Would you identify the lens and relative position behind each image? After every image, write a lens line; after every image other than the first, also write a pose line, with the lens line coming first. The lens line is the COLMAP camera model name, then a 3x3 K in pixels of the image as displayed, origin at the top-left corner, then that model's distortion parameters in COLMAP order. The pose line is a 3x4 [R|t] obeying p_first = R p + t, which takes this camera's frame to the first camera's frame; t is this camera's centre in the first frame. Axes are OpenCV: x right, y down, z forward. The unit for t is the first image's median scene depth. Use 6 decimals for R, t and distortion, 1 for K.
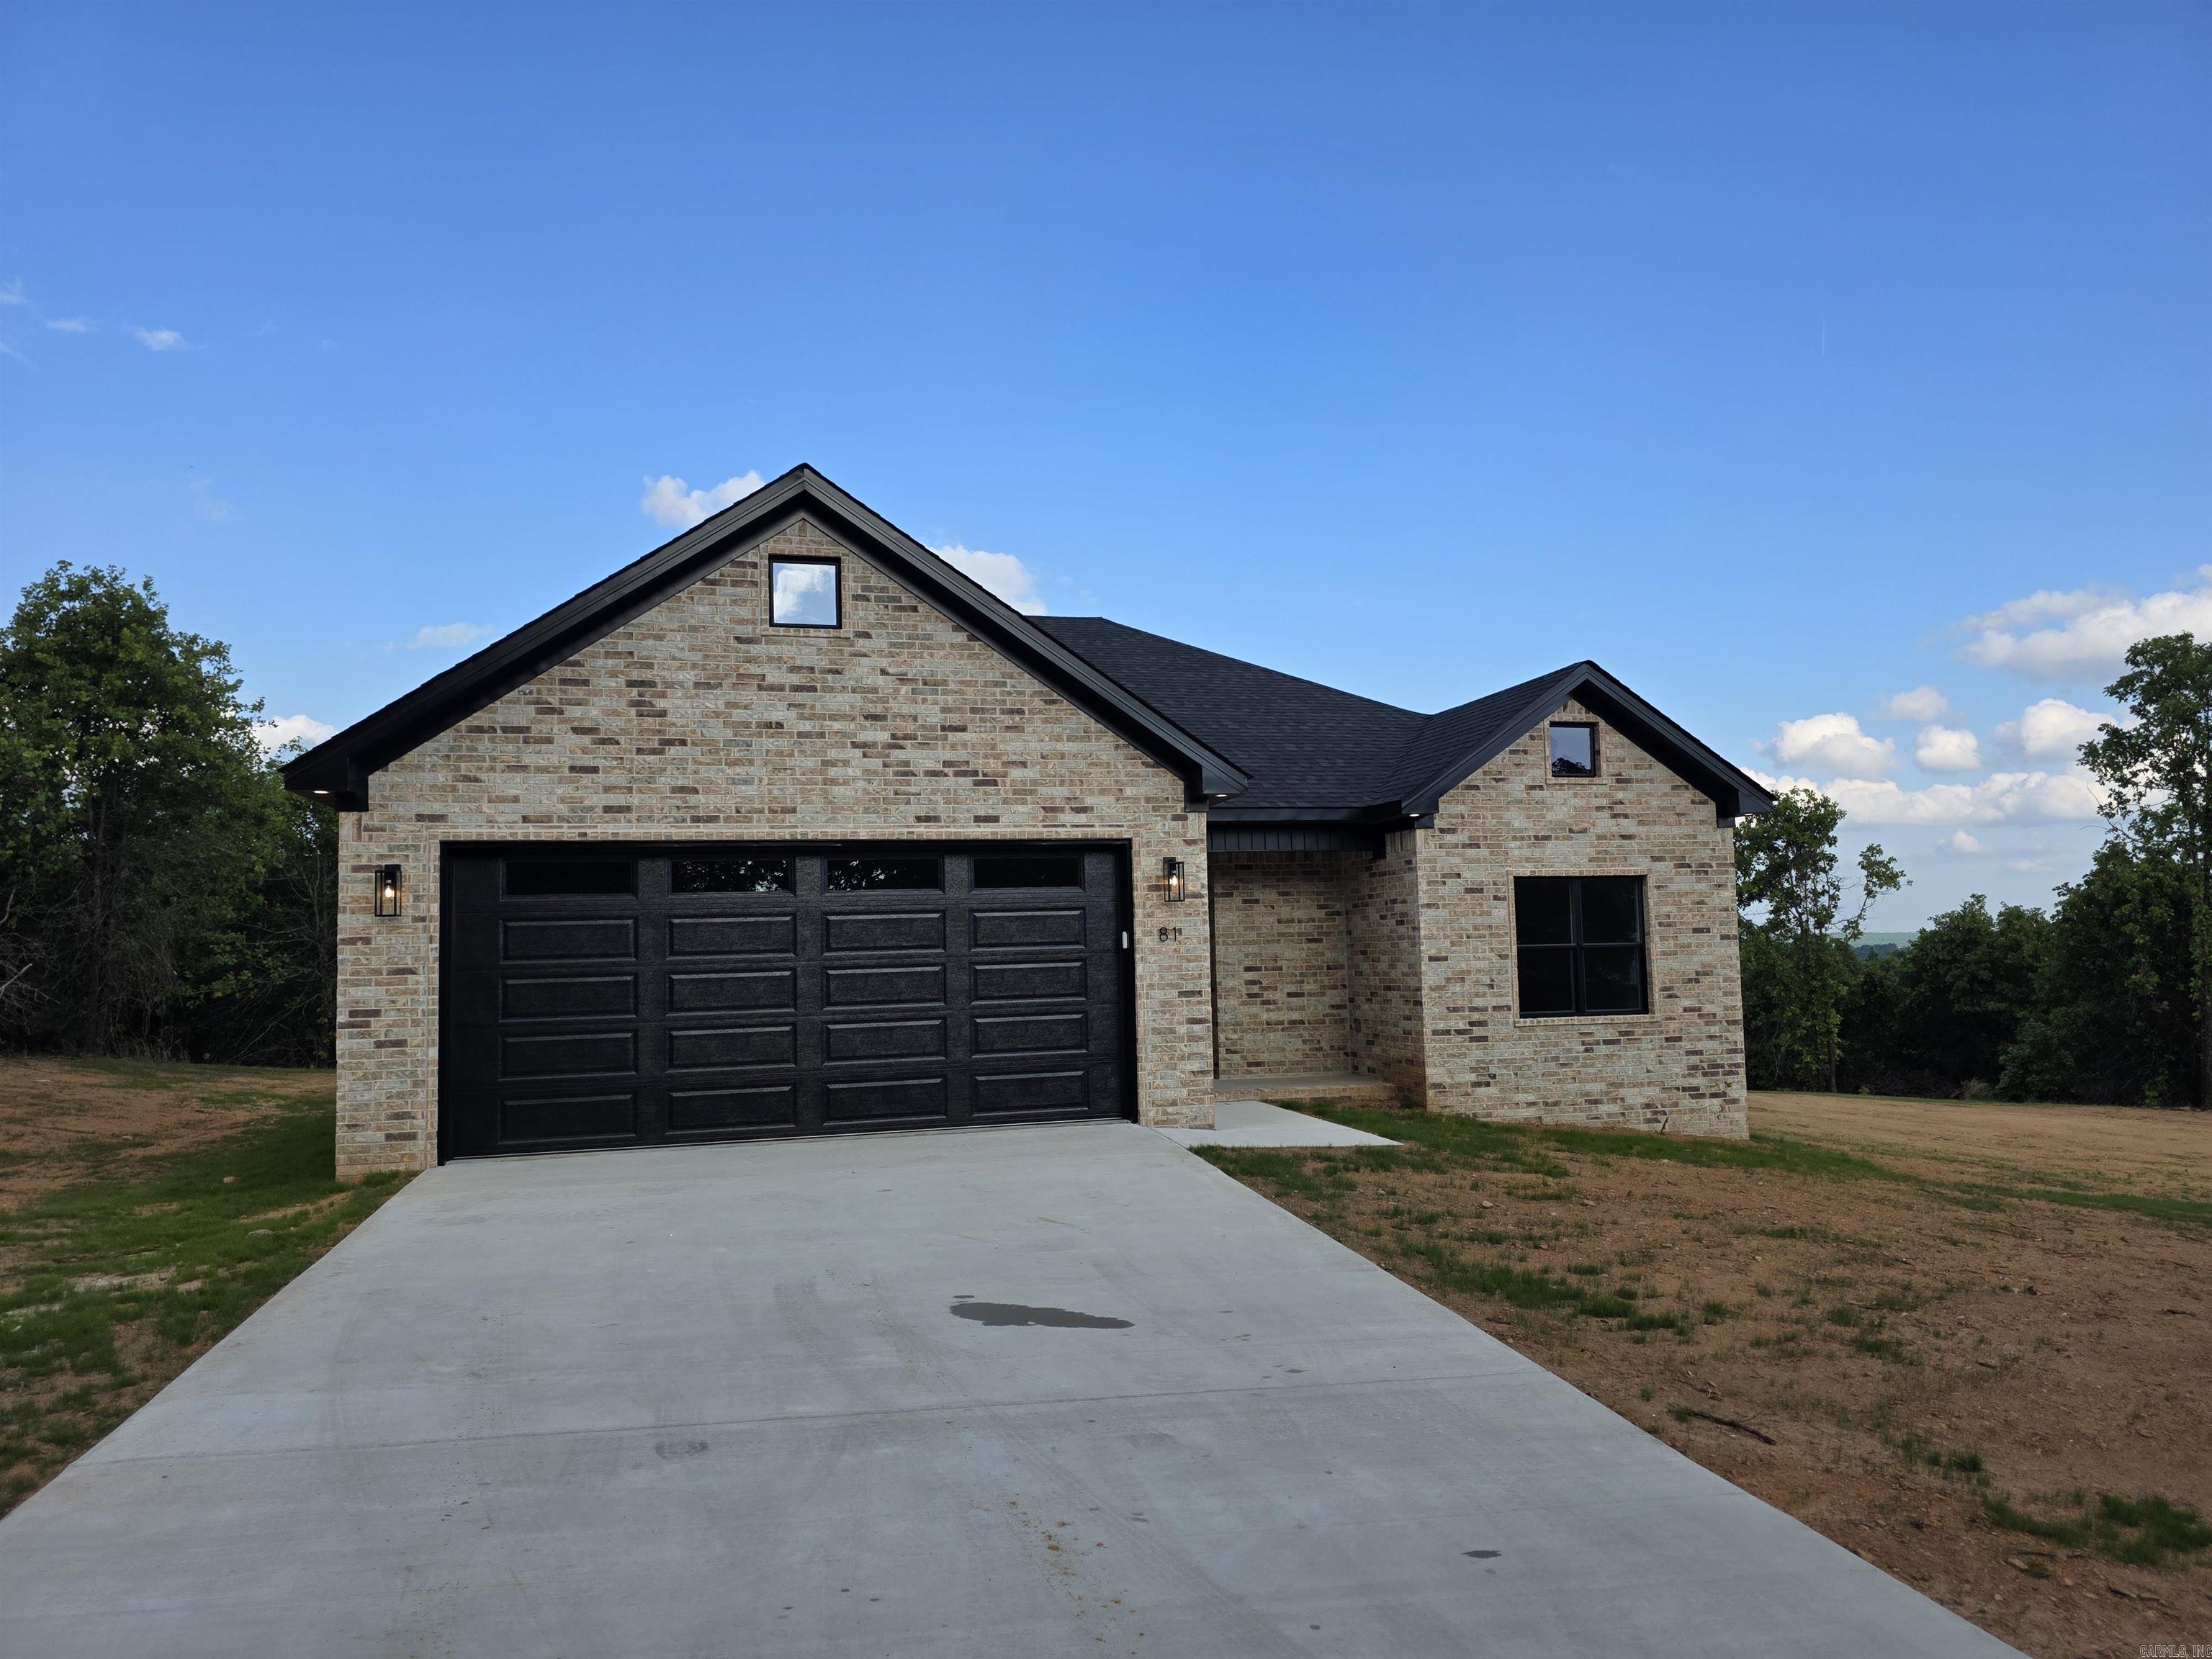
lens RADIAL K [[1526.4, 0, 1096.9], [0, 1526.4, 849.6], [0, 0, 1]] dist [0.077931, -0.066362]
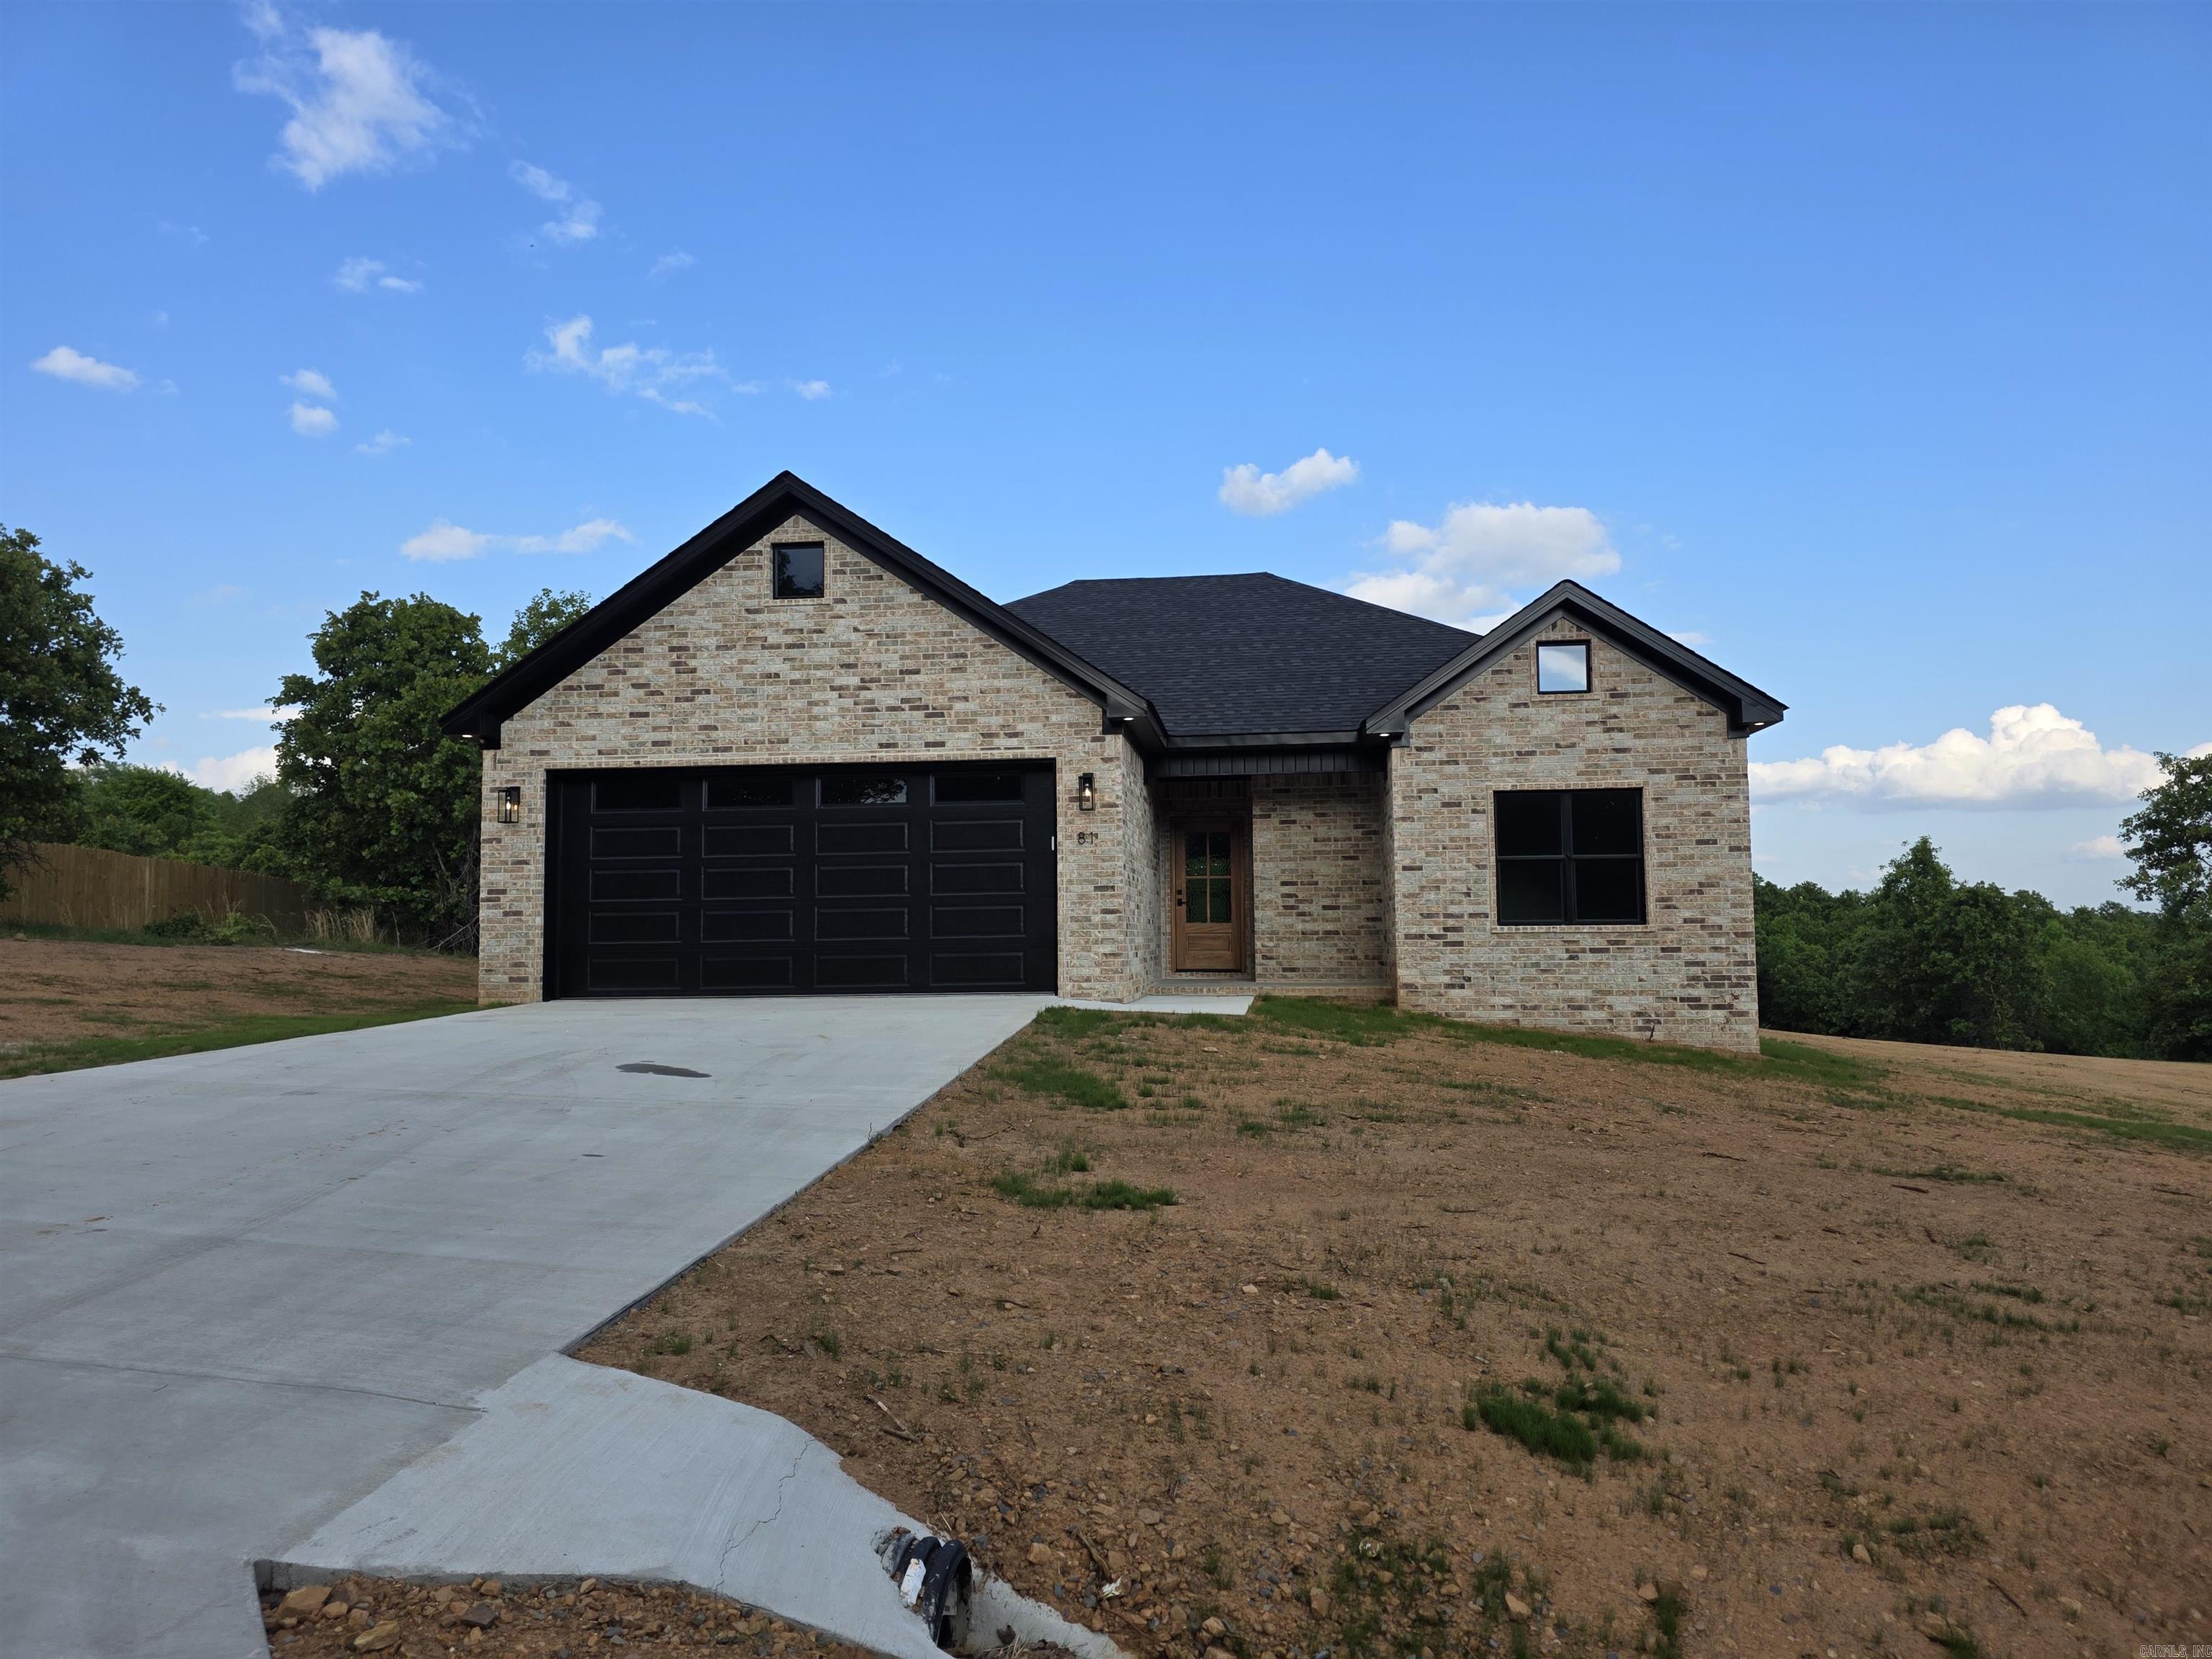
lens RADIAL K [[1512.3, 0, 1076.8], [0, 1512.3, 829.8], [0, 0, 1]] dist [0.062108, -0.006052]
pose [[0.927888, -0.011581, -0.372679, 0.399531], [0.012320, 0.999924, -0.000398, 0.041651], [0.372655, -0.004222, 0.927960, -0.072067]]
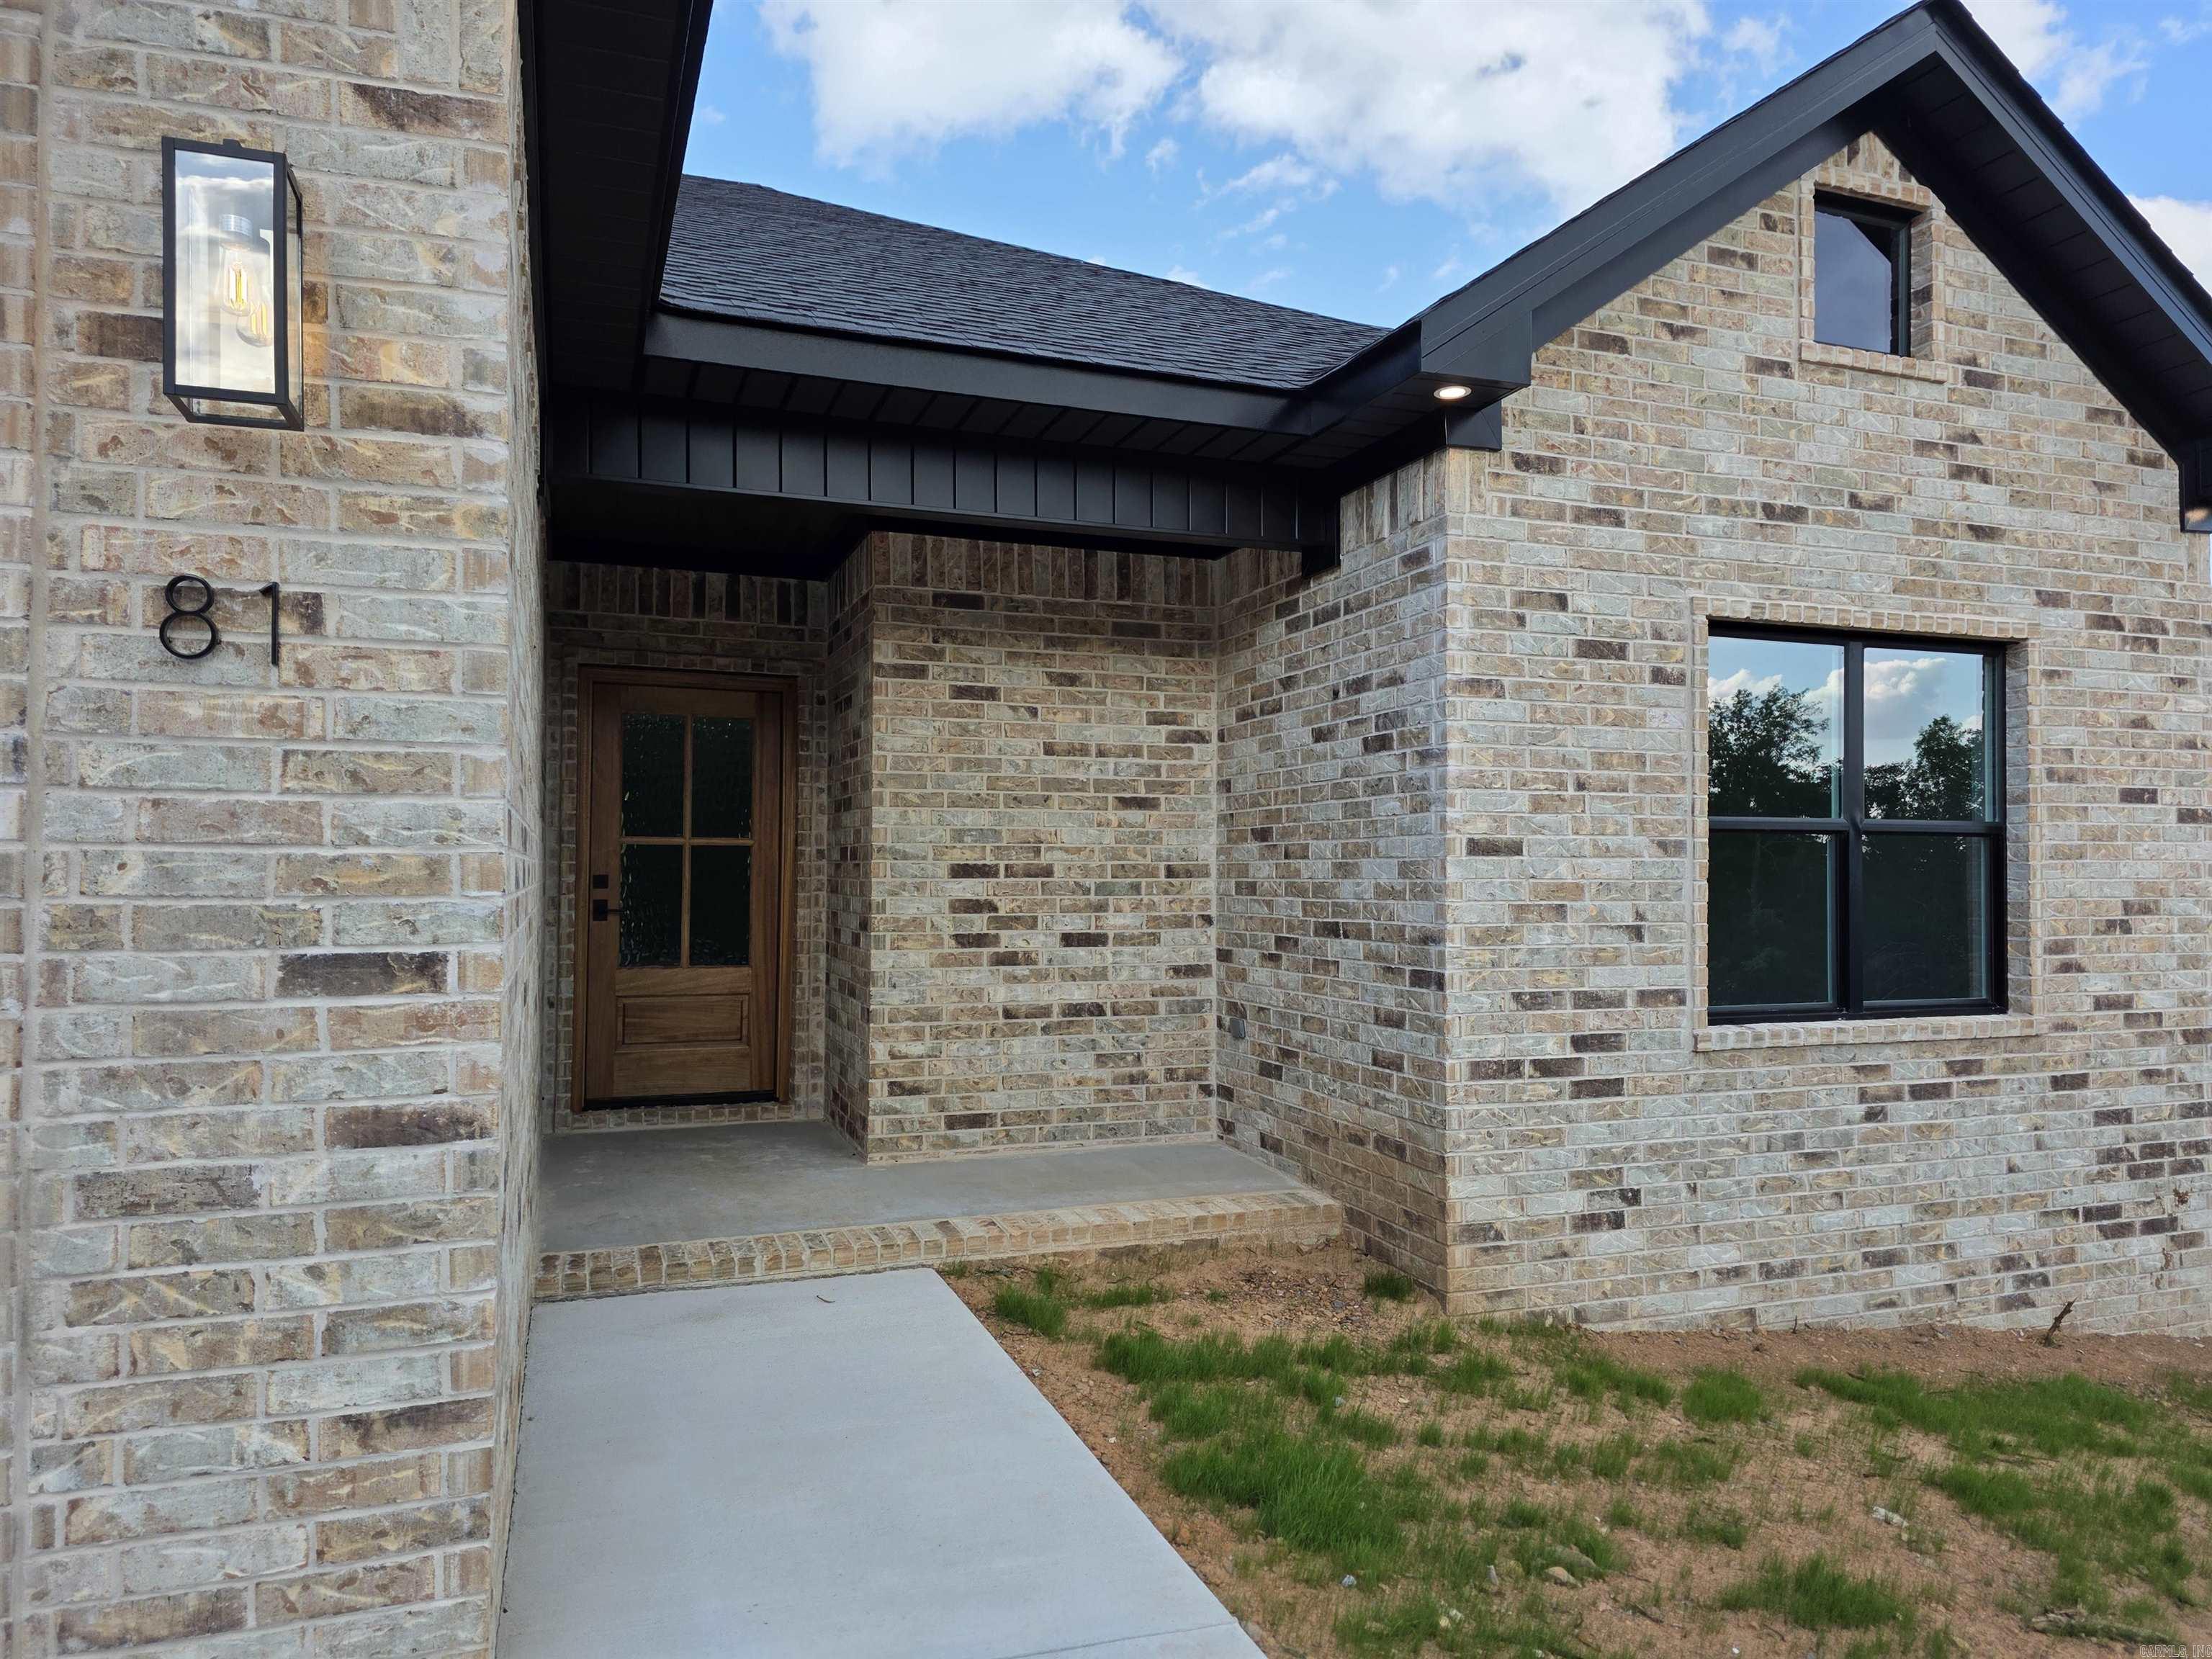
lens RADIAL K [[1474.6, 0, 1134.4], [0, 1474.6, 839.8], [0, 0, 1]] dist [0.063929, -0.053609]
pose [[0.992819, 0.028741, 0.116125, 0.108036], [-0.034045, 0.998453, 0.043953, 0.057900], [-0.114682, -0.047591, 0.992262, 0.690272]]
